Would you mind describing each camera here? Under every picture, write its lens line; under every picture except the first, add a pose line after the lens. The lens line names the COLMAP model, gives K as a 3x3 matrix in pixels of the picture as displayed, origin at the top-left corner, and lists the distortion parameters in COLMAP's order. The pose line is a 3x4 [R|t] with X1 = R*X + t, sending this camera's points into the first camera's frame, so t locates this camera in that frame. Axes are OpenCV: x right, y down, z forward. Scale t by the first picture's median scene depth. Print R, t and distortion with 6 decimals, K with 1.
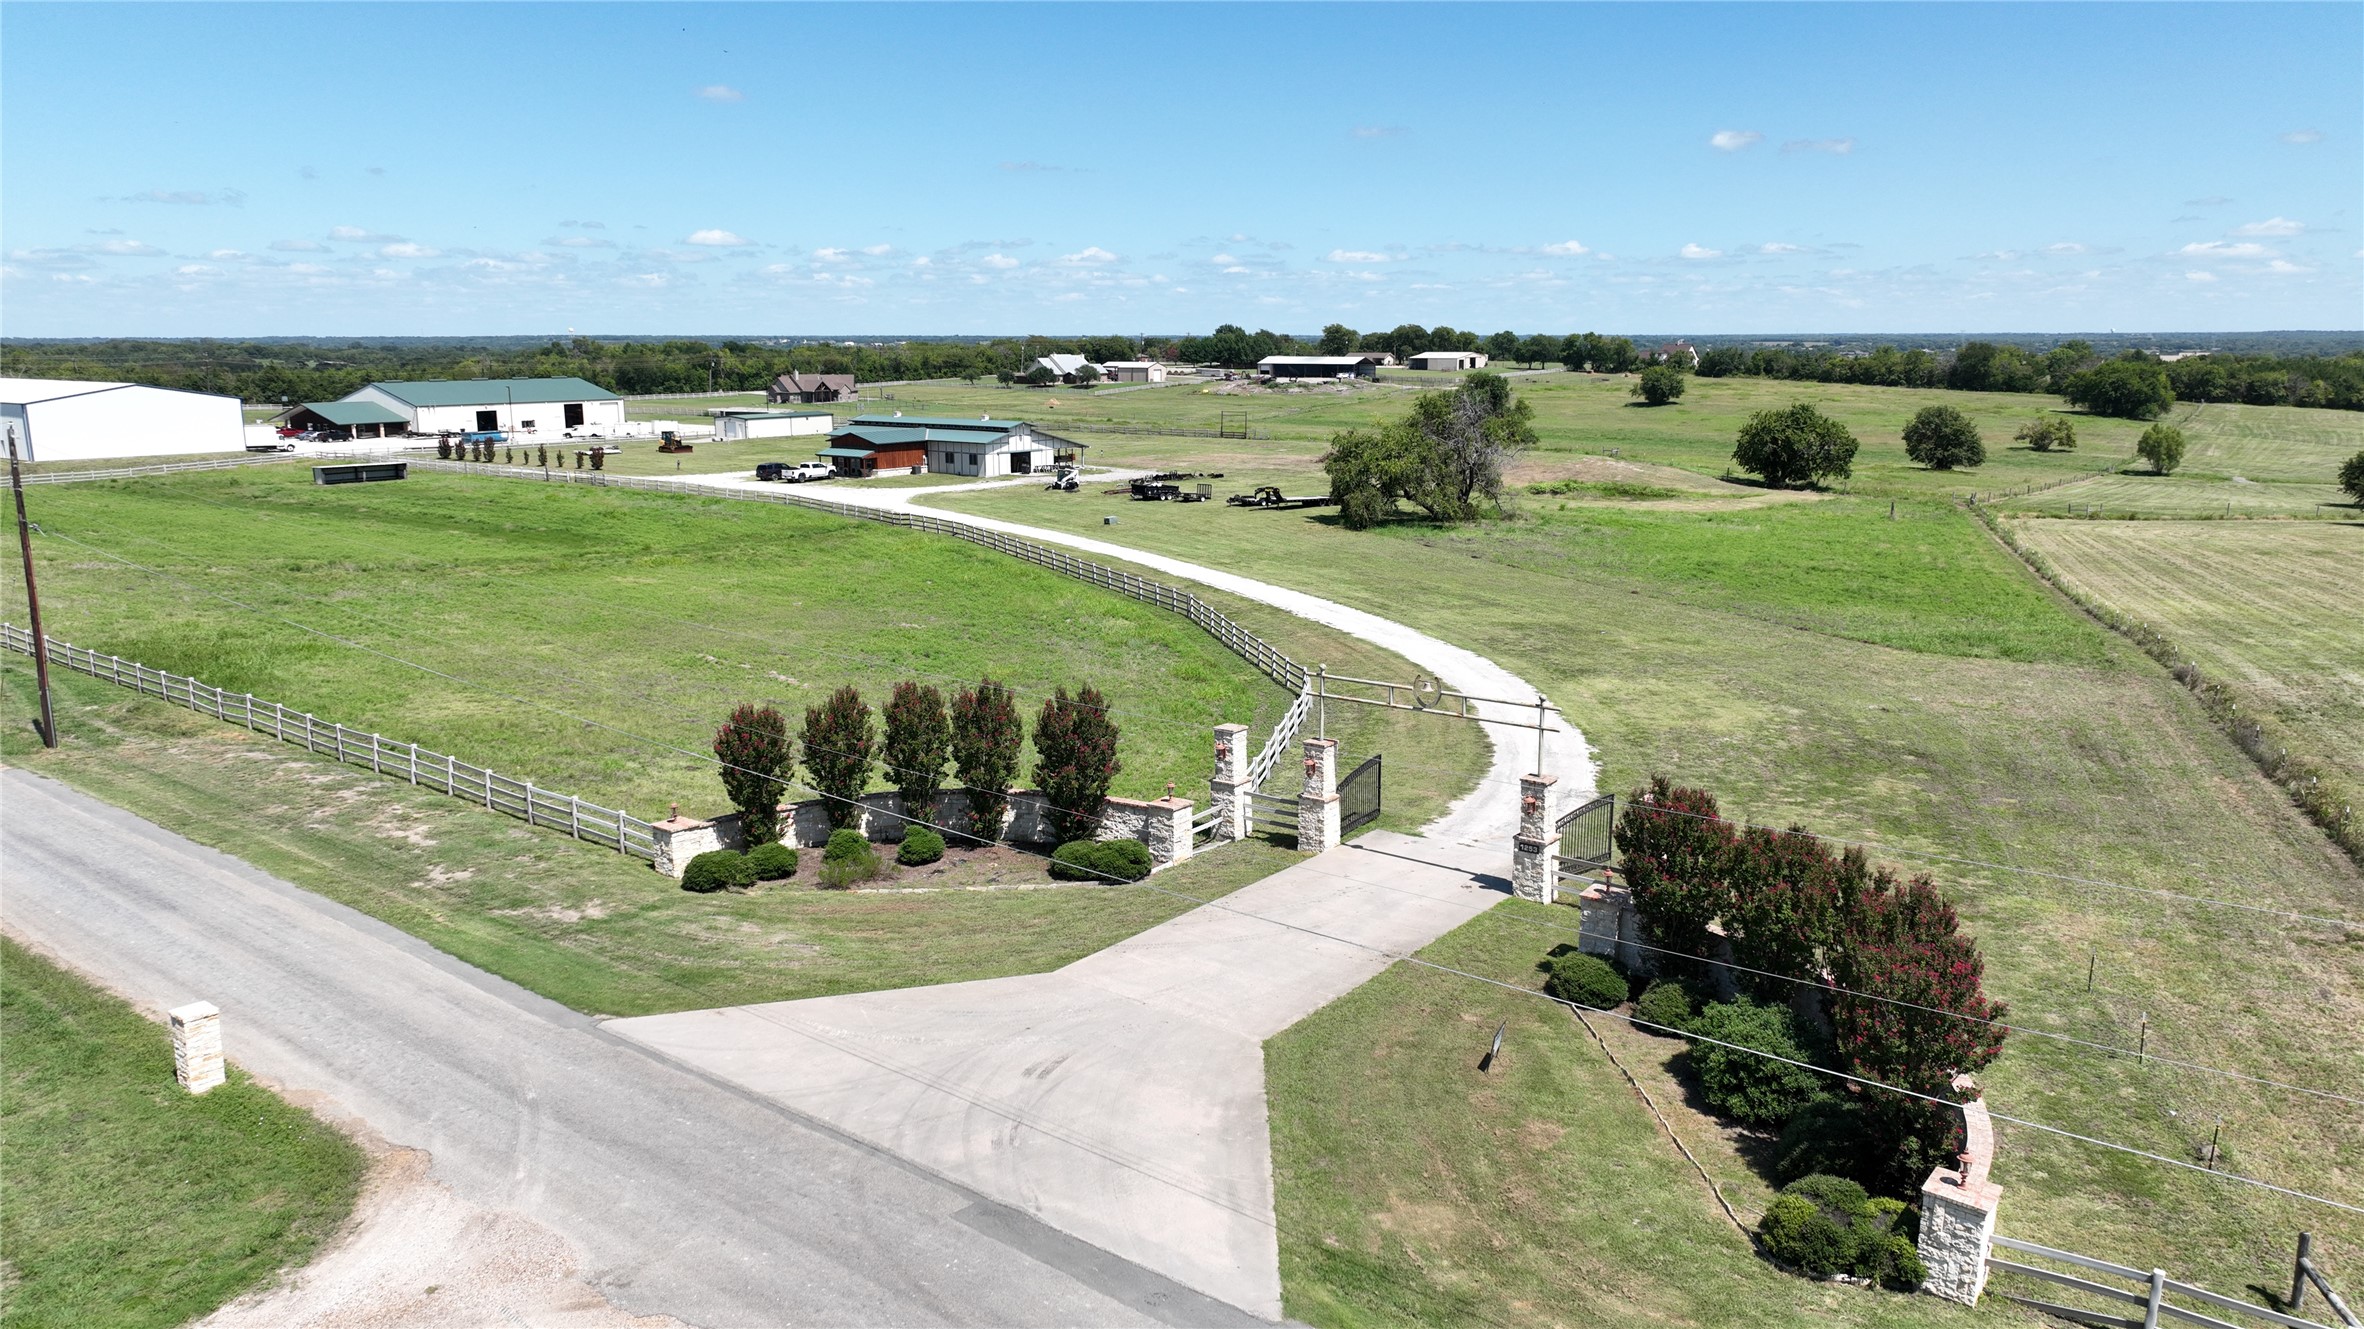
lens RADIAL K [[1657.3, 0, 1188.7], [0, 1657.3, 668.3], [0, 0, 1]] dist [0.005100, 0.008633]
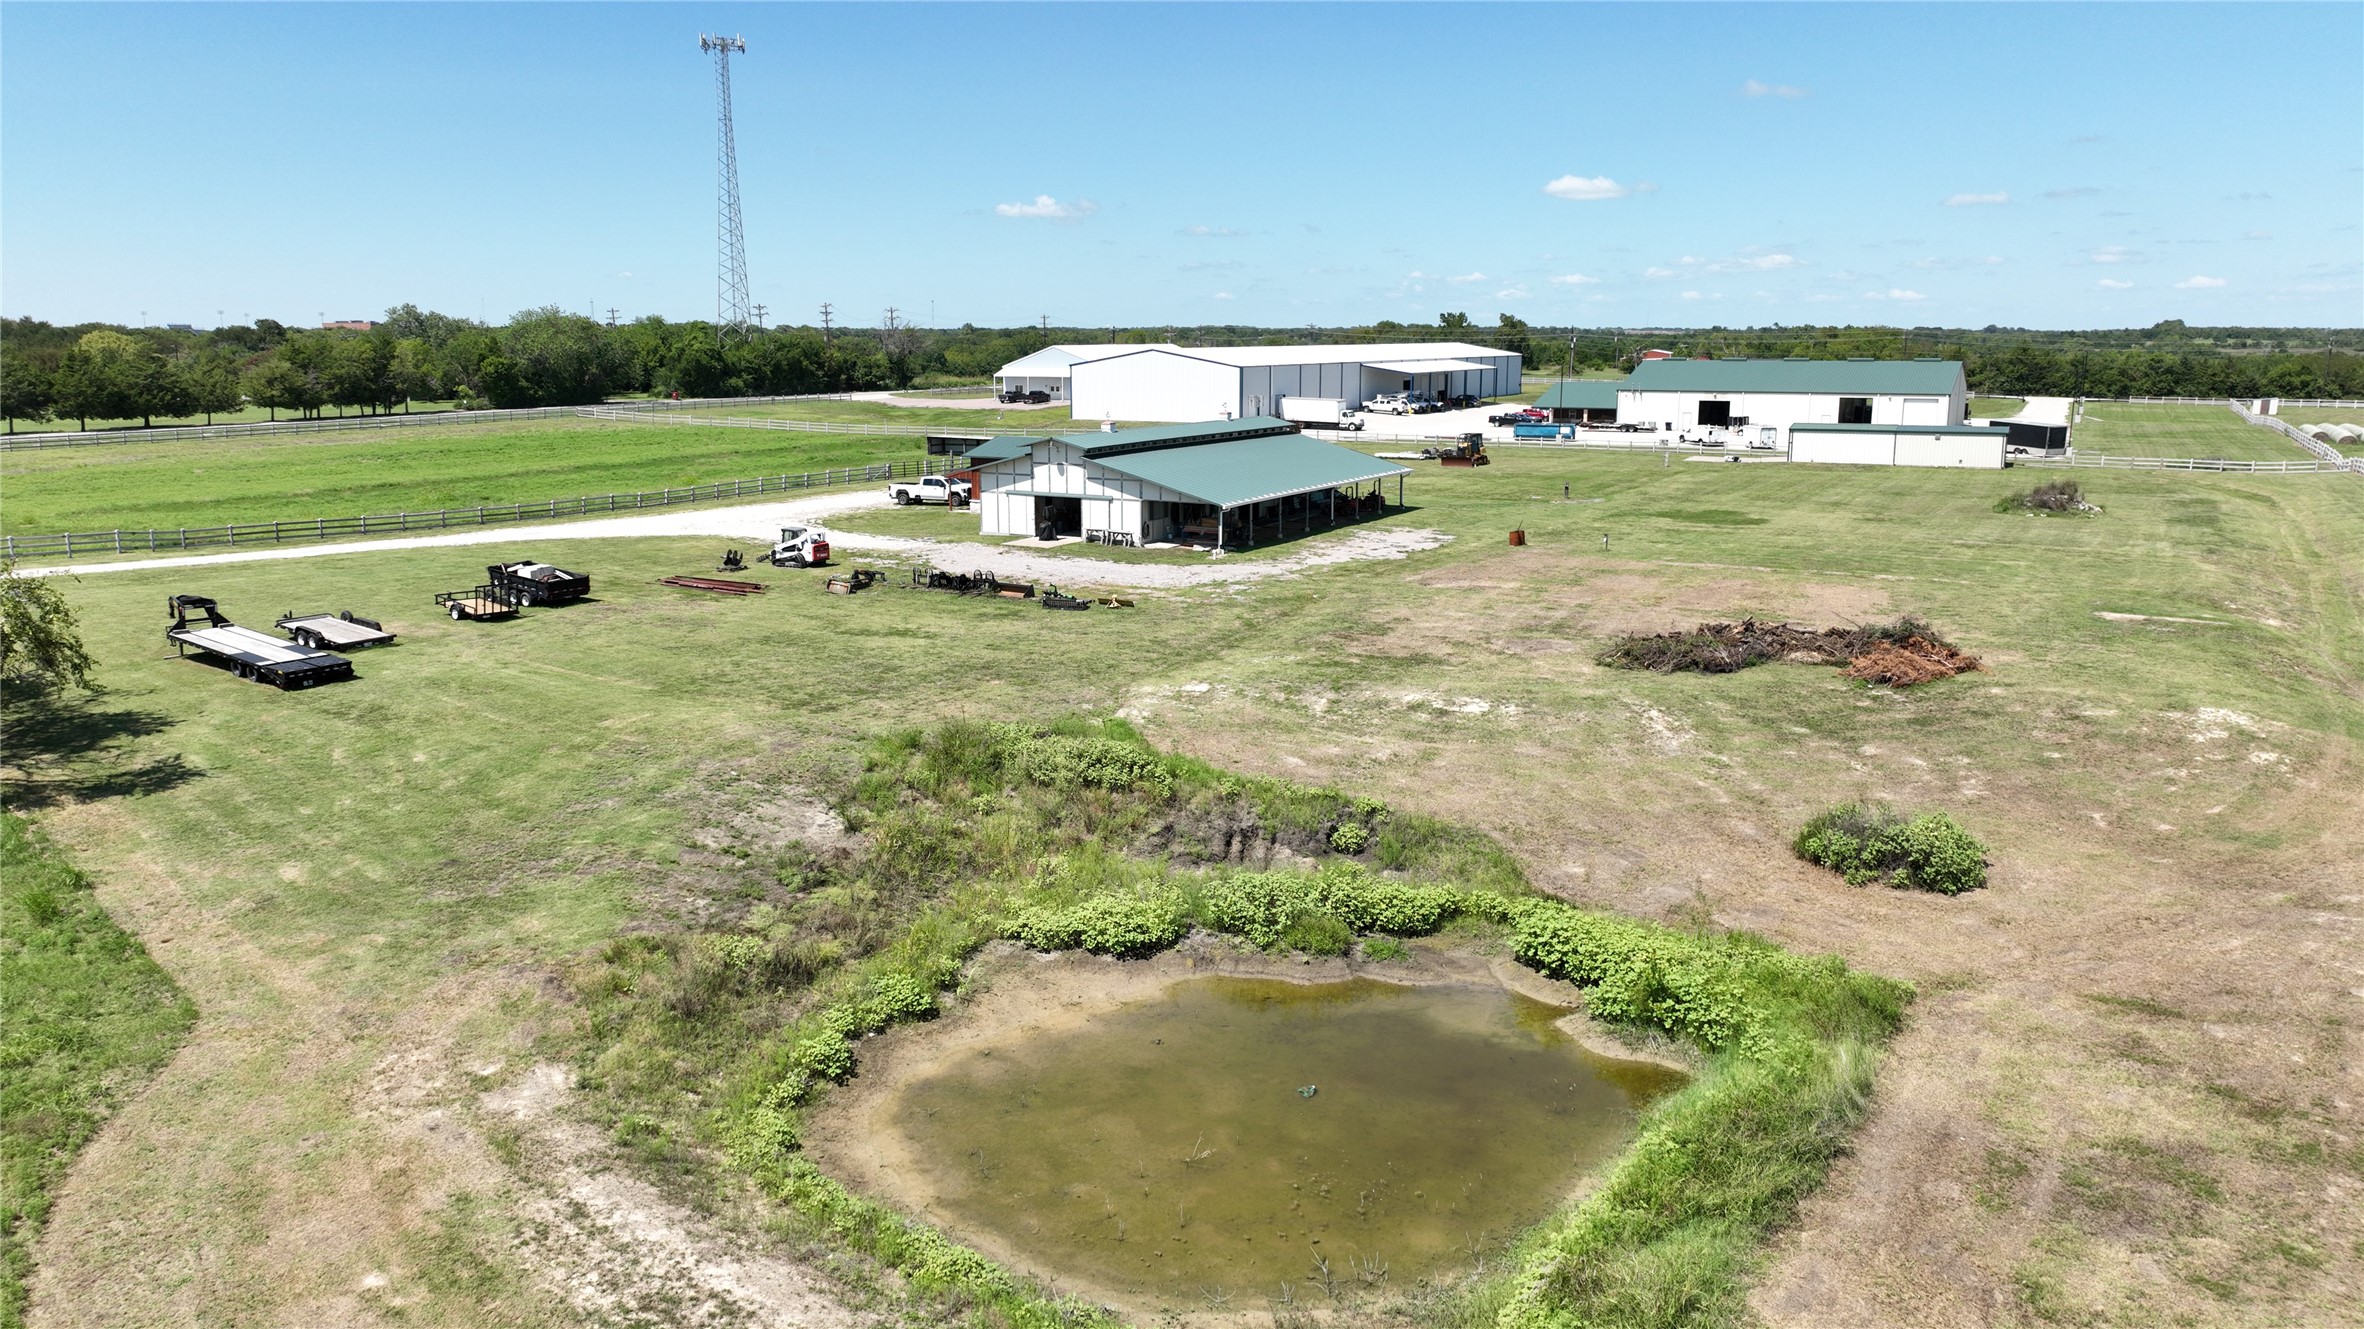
lens RADIAL K [[1657.3, 0, 1188.9], [0, 1657.3, 656.7], [0, 0, 1]] dist [0.005100, 0.008633]
pose [[0.157402, 0.192999, -0.968492, 0.382989], [-0.193950, 0.967658, 0.161311, -0.162784], [0.968302, 0.162448, 0.189743, 0.895123]]
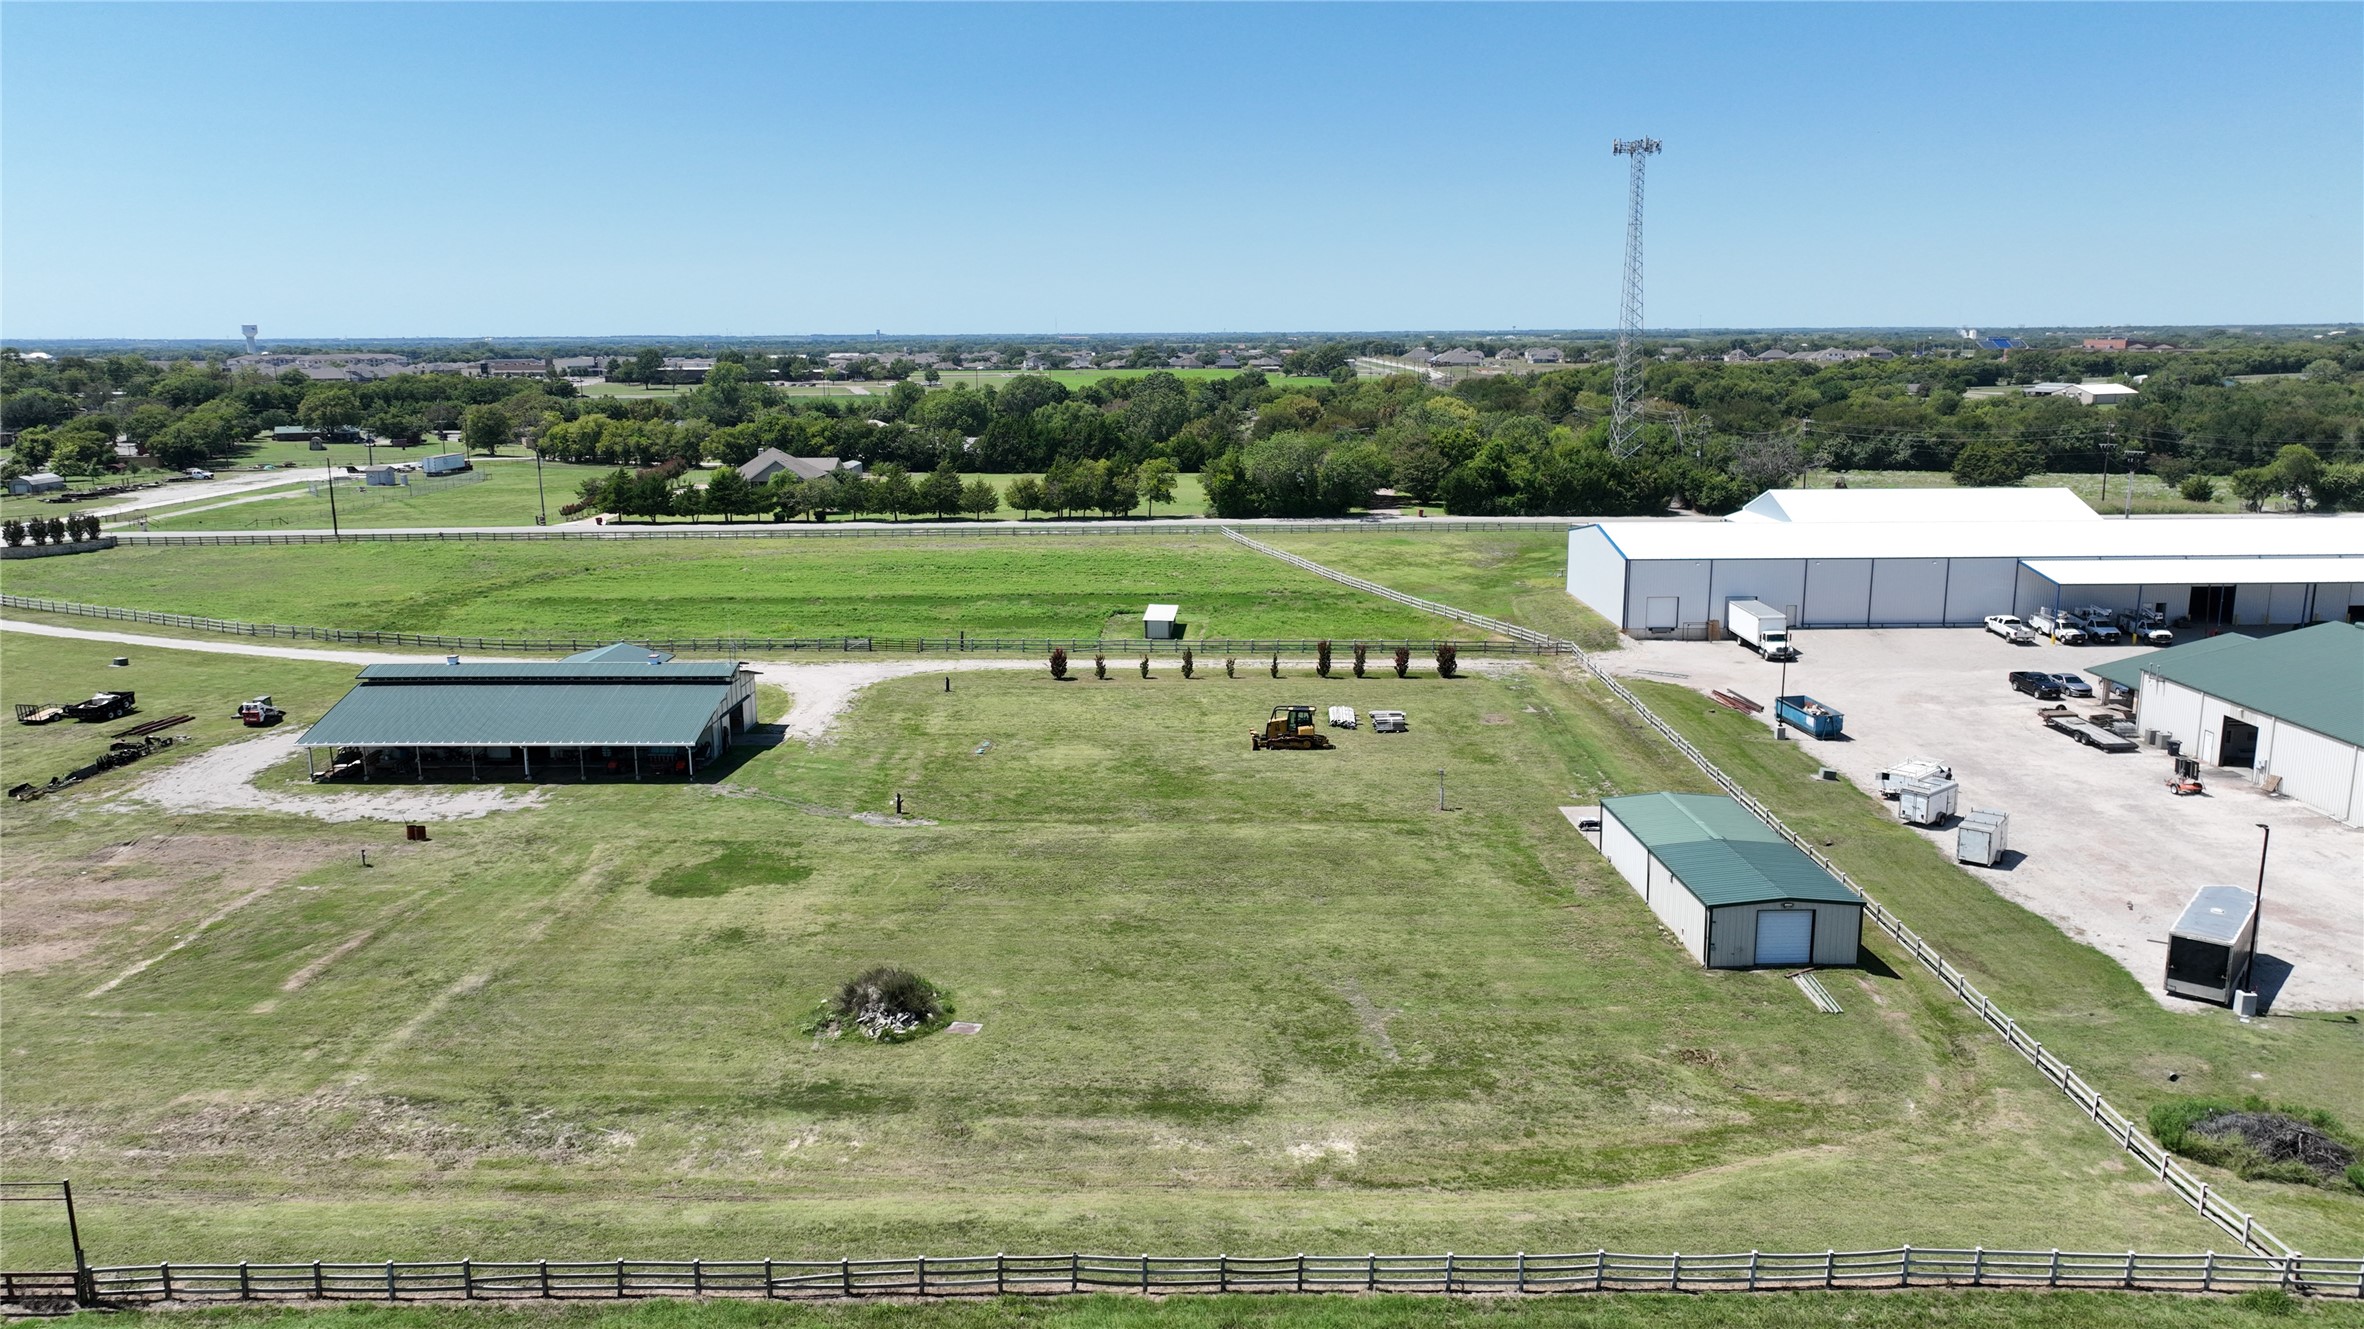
lens RADIAL K [[1657.3, 0, 1183.0], [0, 1657.3, 660.8], [0, 0, 1]] dist [0.005100, 0.008633]
pose [[-0.797393, 0.126905, -0.589965, 0.029752], [-0.110052, 0.930662, 0.348936, -0.388163], [0.593340, 0.343166, -0.728138, 1.562992]]
